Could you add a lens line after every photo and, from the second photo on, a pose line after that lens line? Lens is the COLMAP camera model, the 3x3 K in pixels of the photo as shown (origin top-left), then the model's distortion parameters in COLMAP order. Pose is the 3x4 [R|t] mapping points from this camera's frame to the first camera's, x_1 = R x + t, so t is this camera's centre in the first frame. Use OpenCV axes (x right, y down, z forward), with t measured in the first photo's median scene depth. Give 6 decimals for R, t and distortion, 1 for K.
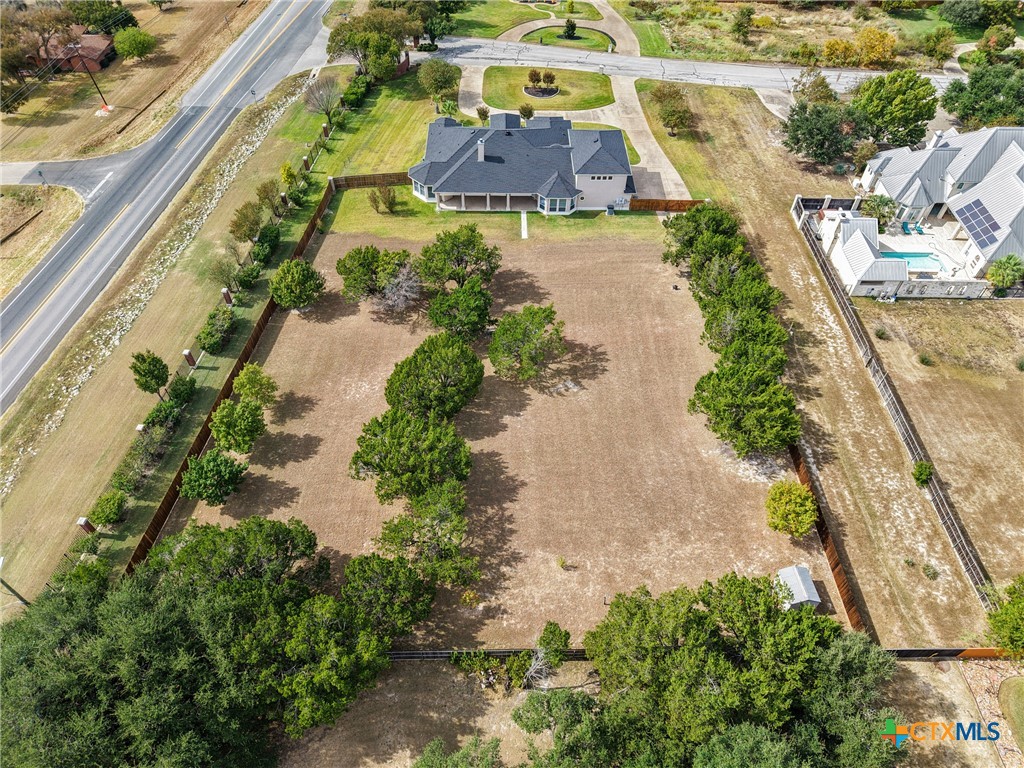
lens RADIAL K [[728.4, 0, 512.0], [0, 728.4, 384.0], [0, 0, 1]] dist [0.237904, -0.000383]
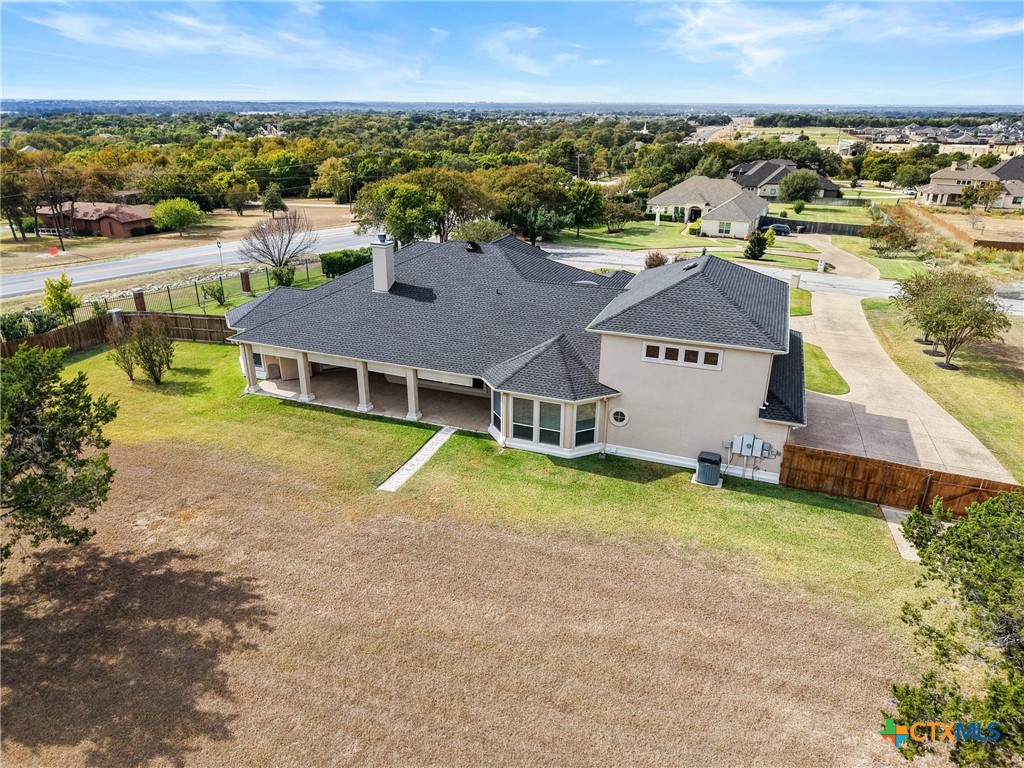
lens RADIAL K [[706.5, 0, 512.0], [0, 706.5, 384.0], [0, 0, 1]] dist [0.019696, -0.000857]
pose [[0.925800, 0.128426, -0.355530, 0.156432], [-0.272293, 0.878942, -0.391558, -0.134349], [0.262204, 0.459313, 0.848694, 0.731301]]
